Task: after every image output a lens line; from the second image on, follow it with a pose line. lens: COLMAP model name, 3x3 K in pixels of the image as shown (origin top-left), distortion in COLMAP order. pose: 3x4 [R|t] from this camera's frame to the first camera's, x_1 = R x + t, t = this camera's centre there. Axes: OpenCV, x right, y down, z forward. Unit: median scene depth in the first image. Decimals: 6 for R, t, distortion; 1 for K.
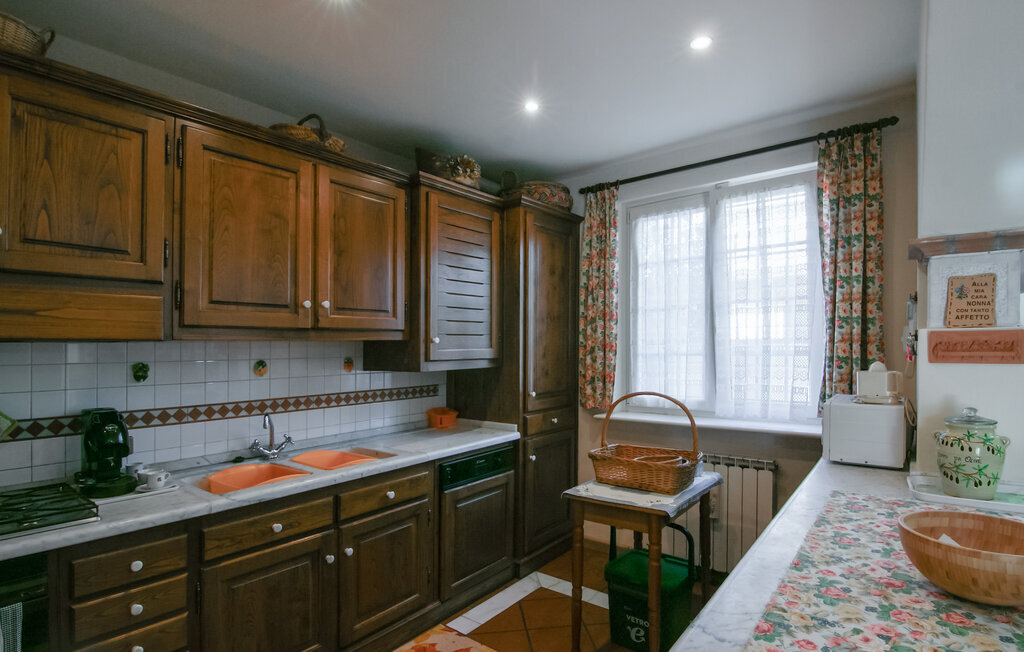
lens RADIAL K [[518.0, 0, 528.2], [0, 518.0, 356.2], [0, 0, 1]] dist [-0.020952, -0.001153]
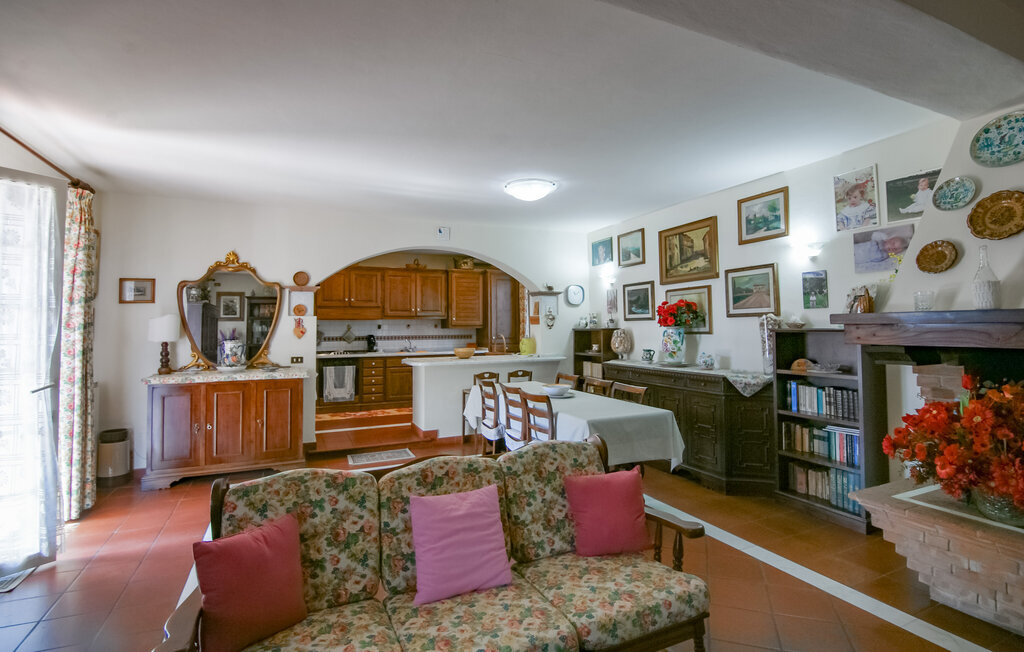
lens RADIAL K [[505.7, 0, 530.4], [0, 505.7, 325.5], [0, 0, 1]] dist [-0.013770, -0.000289]
pose [[0.884831, 0.001266, -0.465911, 2.122993], [-0.008022, 0.999889, -0.012517, 0.057994], [0.465844, 0.014813, 0.884743, -1.952344]]
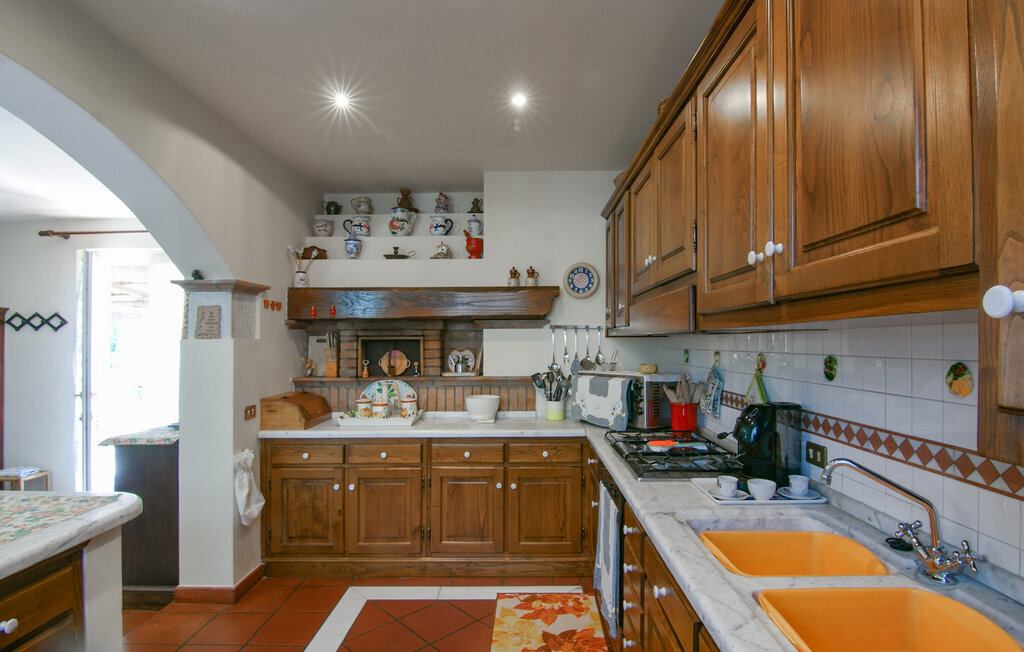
lens RADIAL K [[505.7, 0, 530.4], [0, 505.7, 325.5], [0, 0, 1]] dist [-0.013770, -0.000289]
pose [[-0.797489, -0.006184, -0.603302, 0.076852], [0.002402, 0.999907, -0.013425, -0.024951], [0.603329, -0.012155, -0.797400, 1.279407]]
